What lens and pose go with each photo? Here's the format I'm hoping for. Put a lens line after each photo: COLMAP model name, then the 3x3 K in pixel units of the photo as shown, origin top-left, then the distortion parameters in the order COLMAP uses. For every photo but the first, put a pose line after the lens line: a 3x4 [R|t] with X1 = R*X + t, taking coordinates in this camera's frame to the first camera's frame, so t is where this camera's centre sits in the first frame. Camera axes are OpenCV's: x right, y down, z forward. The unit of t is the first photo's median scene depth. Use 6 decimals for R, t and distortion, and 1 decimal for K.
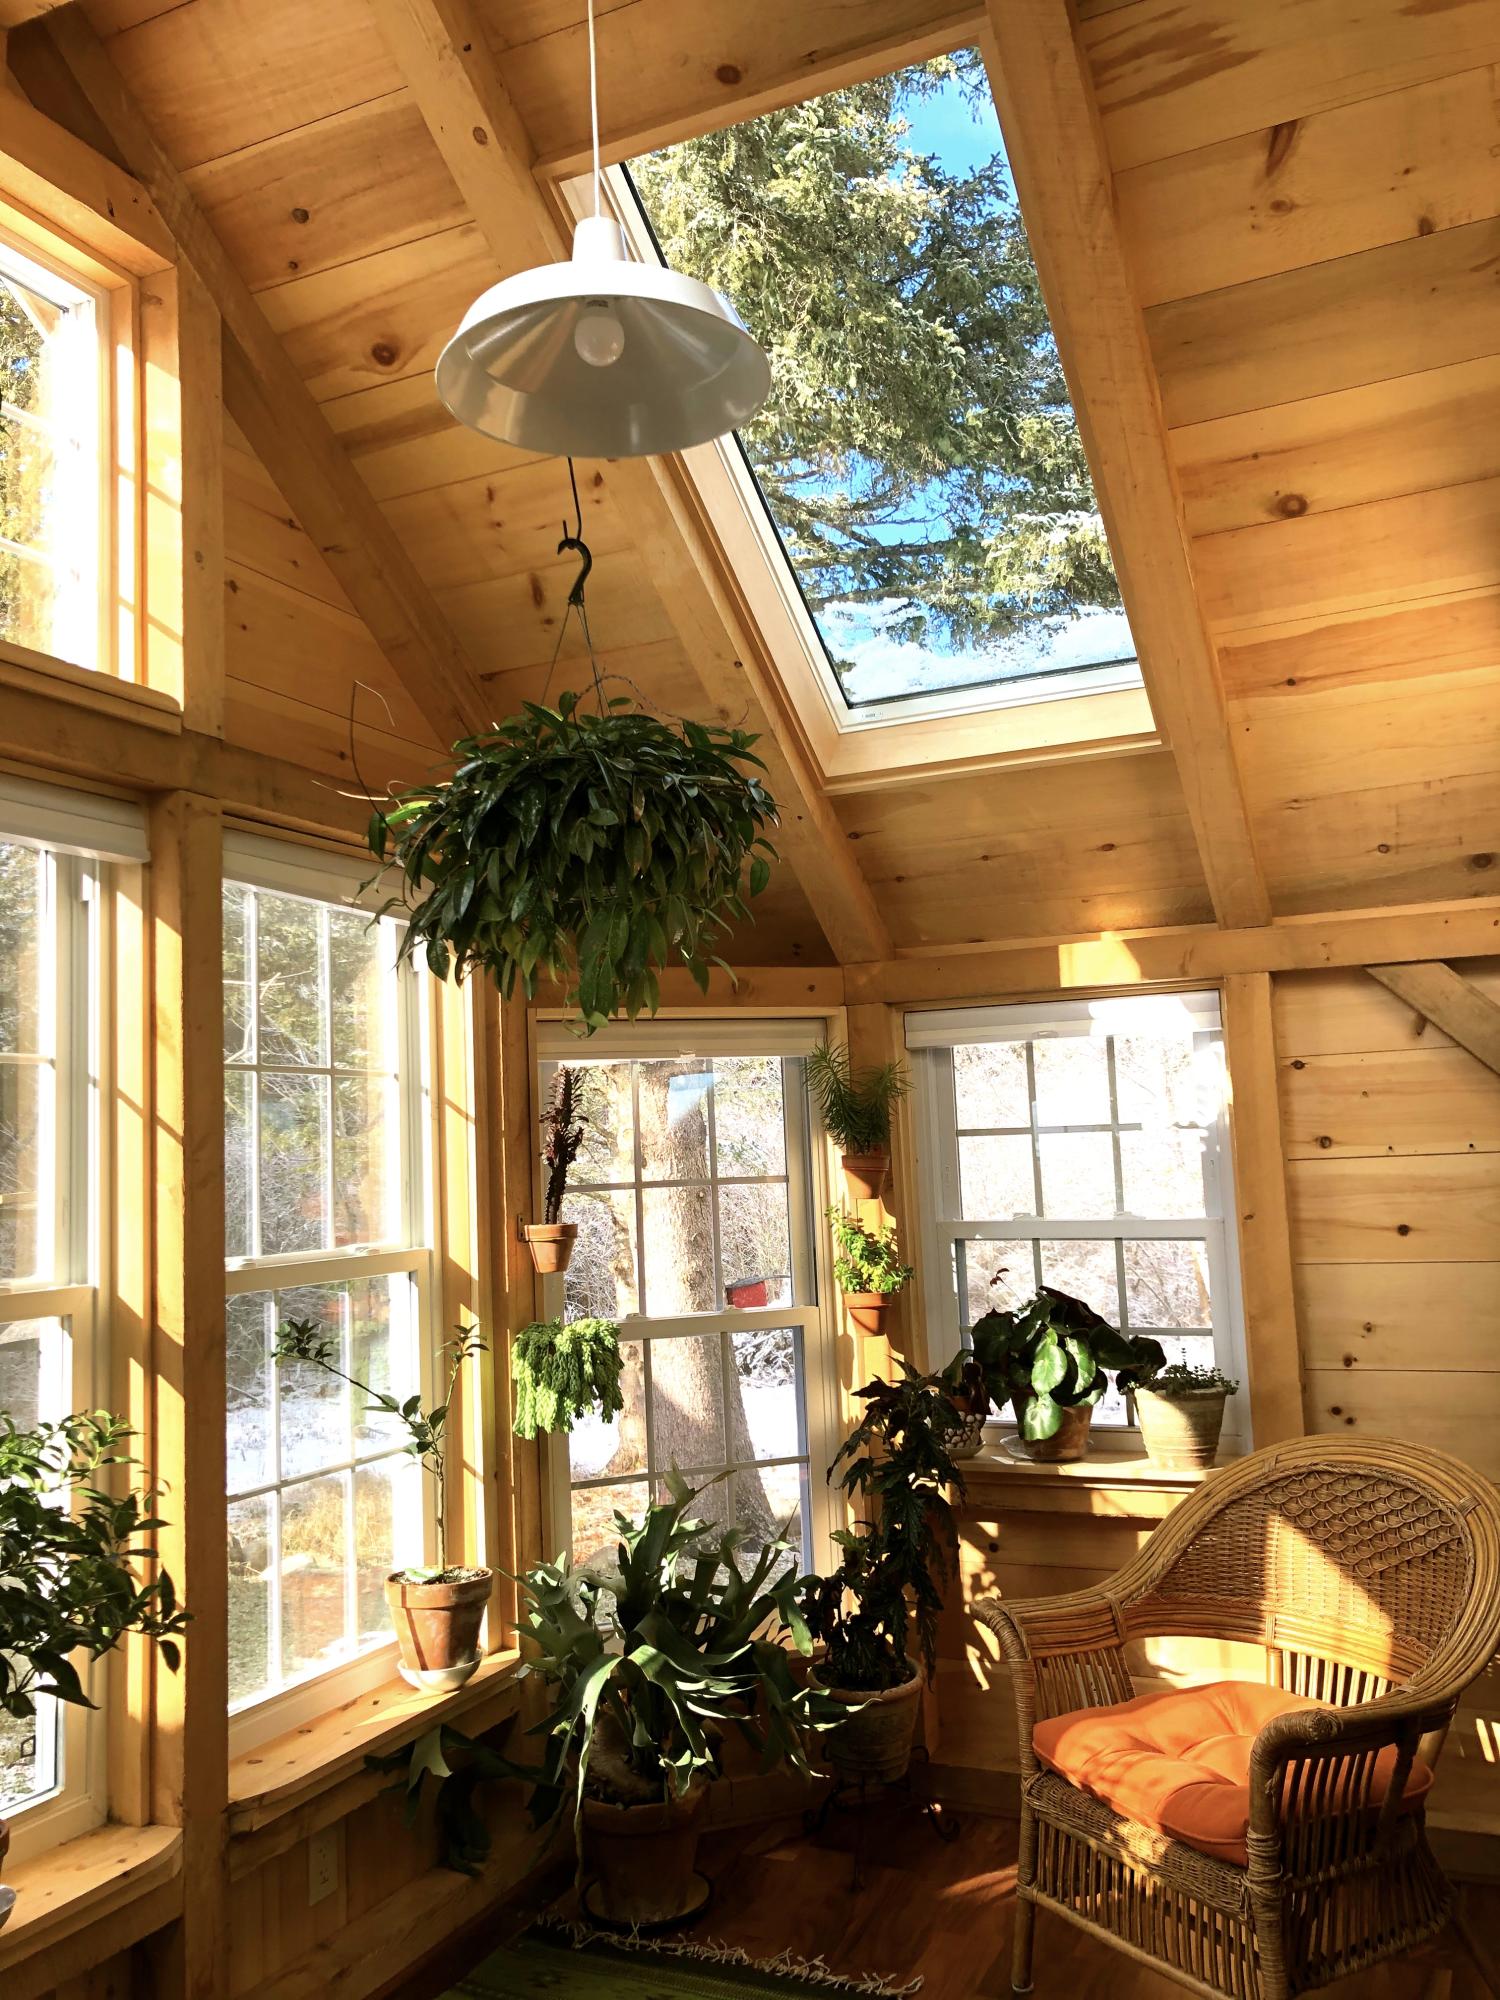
lens RADIAL K [[1633.5, 0, 762.4], [0, 1633.5, 976.8], [0, 0, 1]] dist [0.027278, -0.023970]
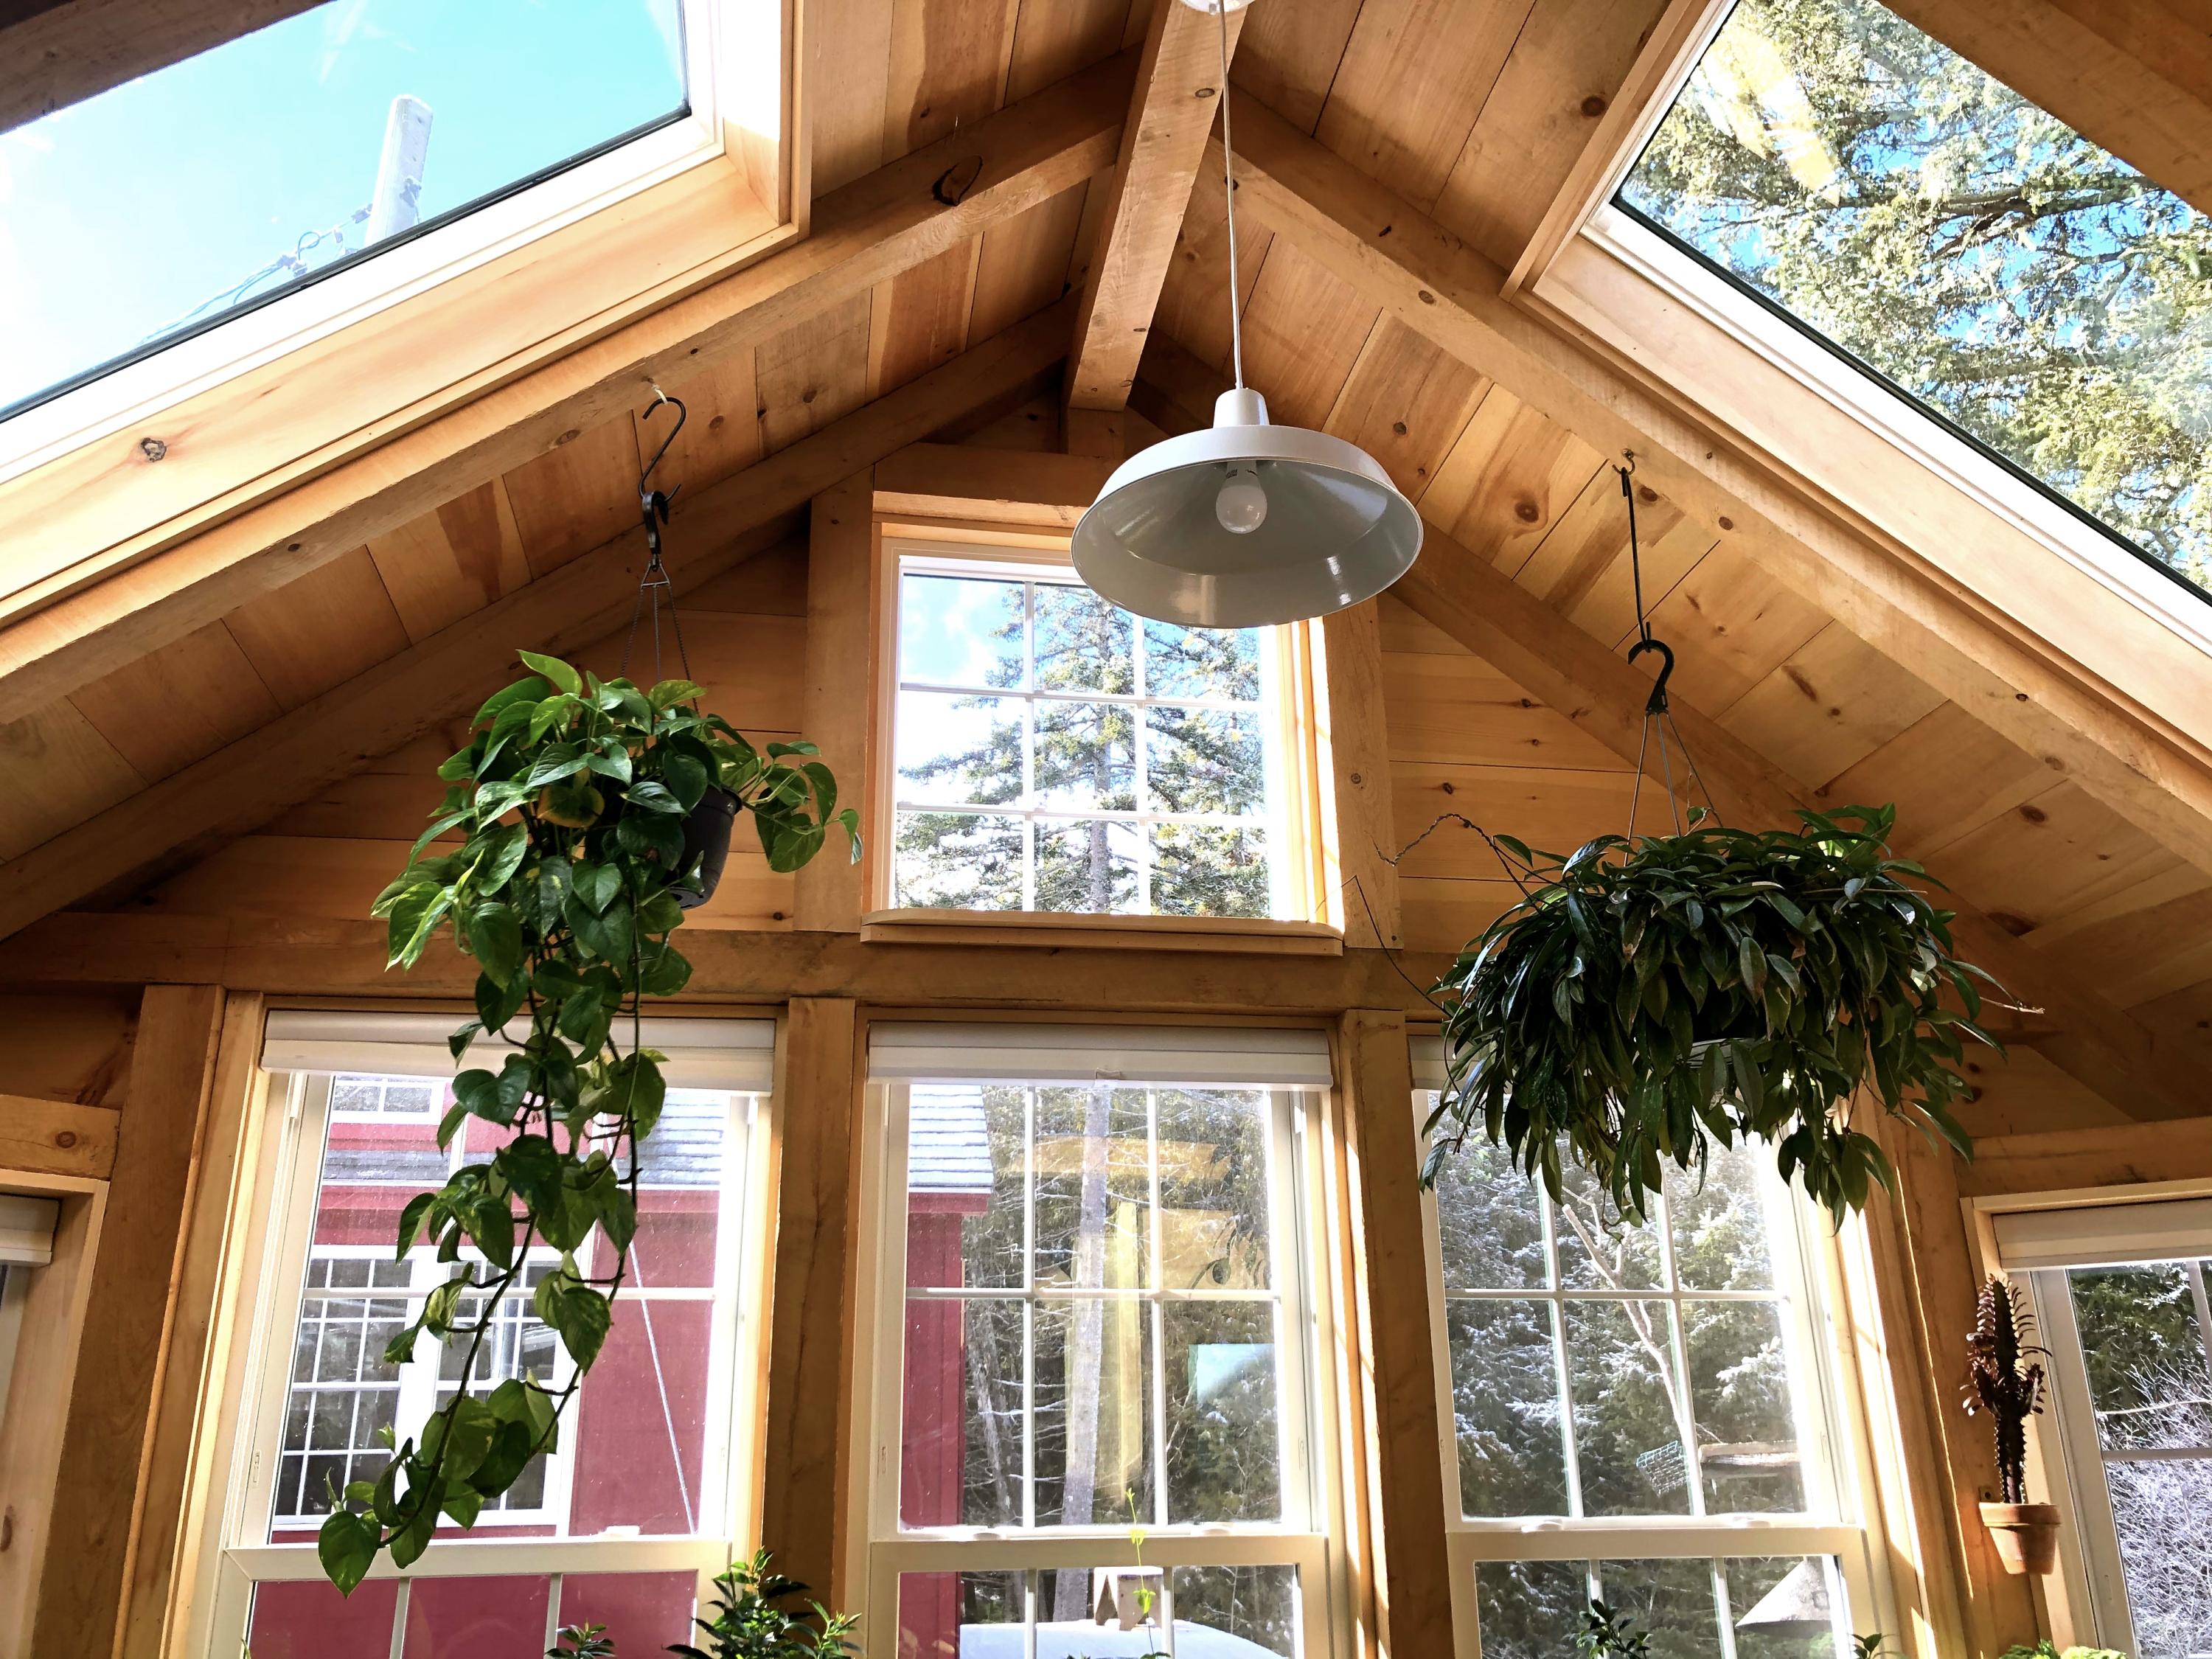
lens RADIAL K [[1806.7, 0, 1111.1], [0, 1806.7, 794.1], [0, 0, 1]] dist [0.027278, -0.023970]
pose [[0.553044, -0.261034, -0.791204, 0.390070], [0.083219, 0.962210, -0.259282, 0.027257], [0.828986, 0.077551, 0.553867, 0.213309]]
